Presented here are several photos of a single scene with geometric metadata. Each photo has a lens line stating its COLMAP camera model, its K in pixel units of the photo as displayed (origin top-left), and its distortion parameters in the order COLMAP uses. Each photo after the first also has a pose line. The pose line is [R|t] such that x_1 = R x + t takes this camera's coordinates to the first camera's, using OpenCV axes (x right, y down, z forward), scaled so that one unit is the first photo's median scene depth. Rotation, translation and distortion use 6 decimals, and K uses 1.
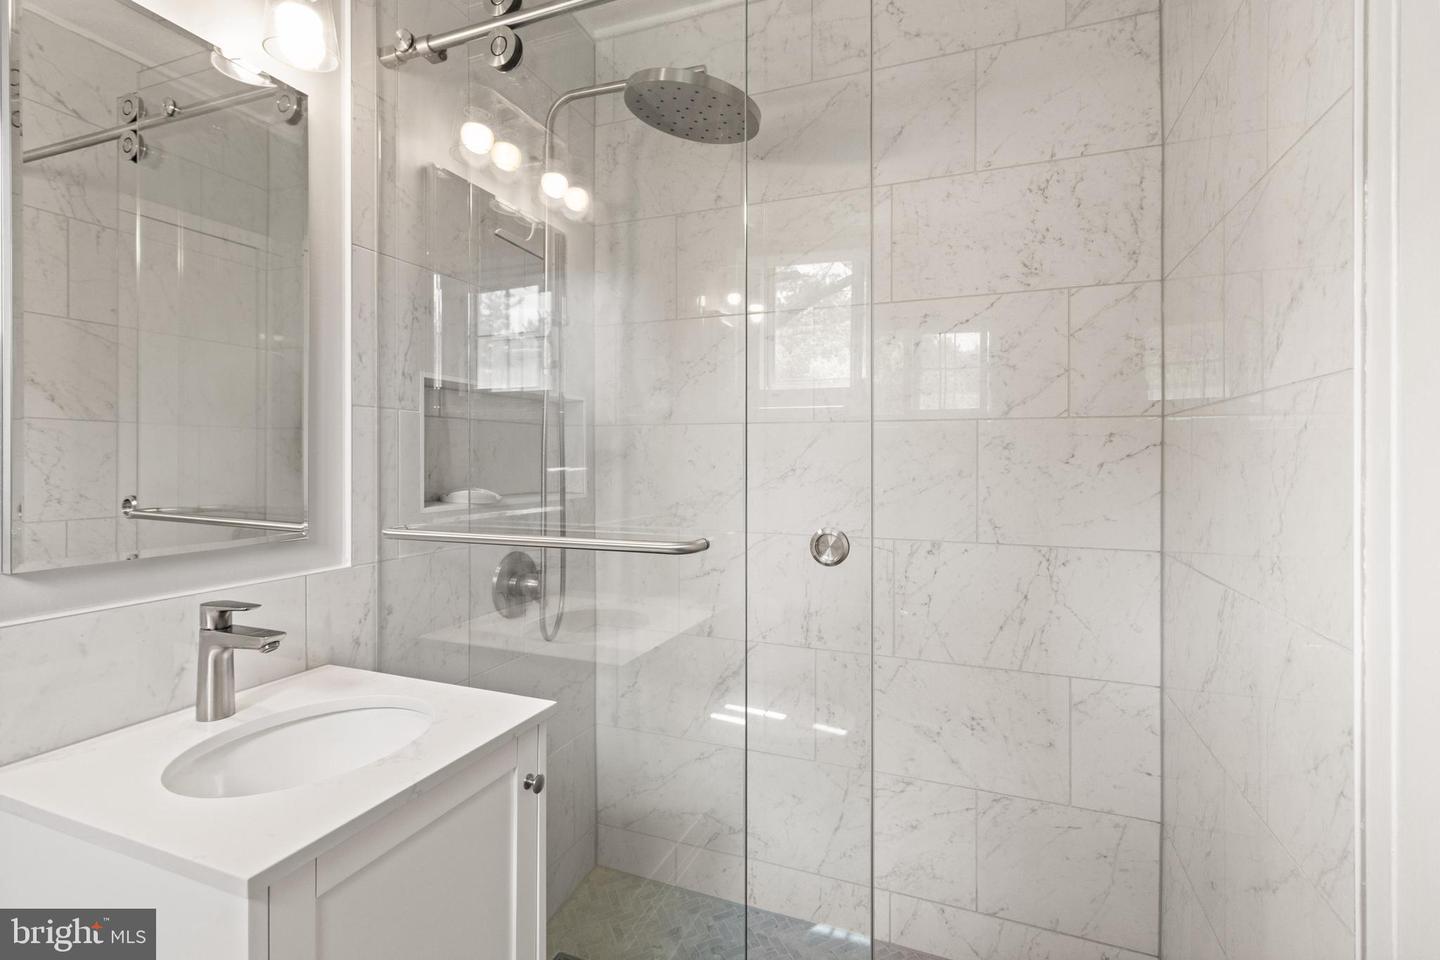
lens RADIAL K [[669.7, 0, 718.8], [0, 669.7, 458.2], [0, 0, 1]] dist [0.002376, 0.000382]
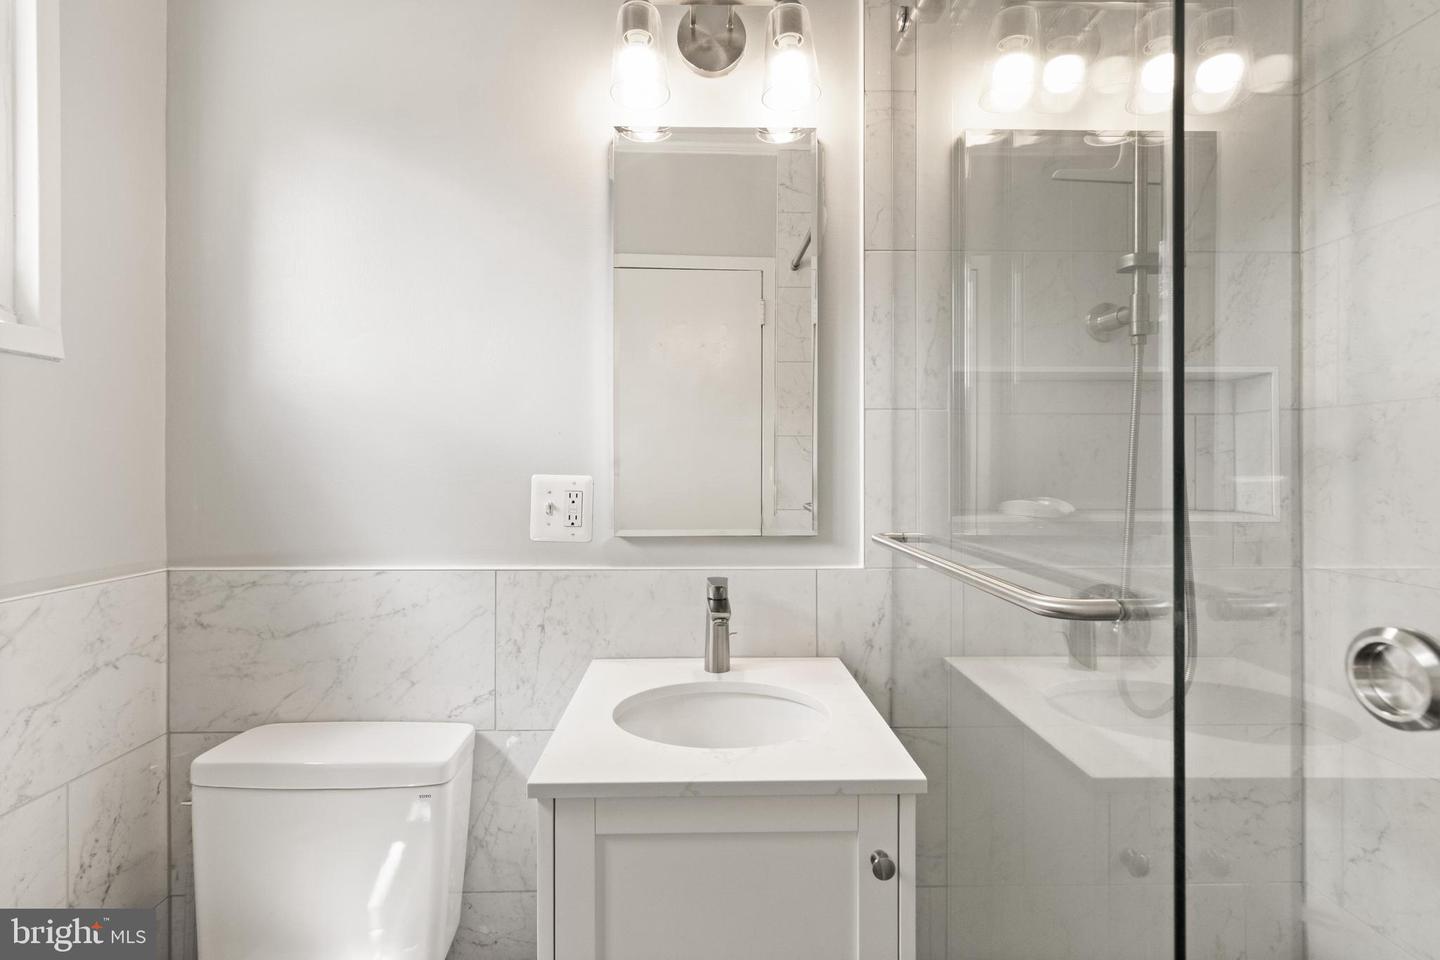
lens RADIAL K [[667.6, 0, 717.5], [0, 667.6, 467.5], [0, 0, 1]] dist [0.002117, 0.000491]
pose [[0.390381, -0.004814, -0.920641, 0.285496], [0.001065, 0.999988, -0.004778, 0.013273], [0.920653, 0.000885, 0.390381, 0.385360]]
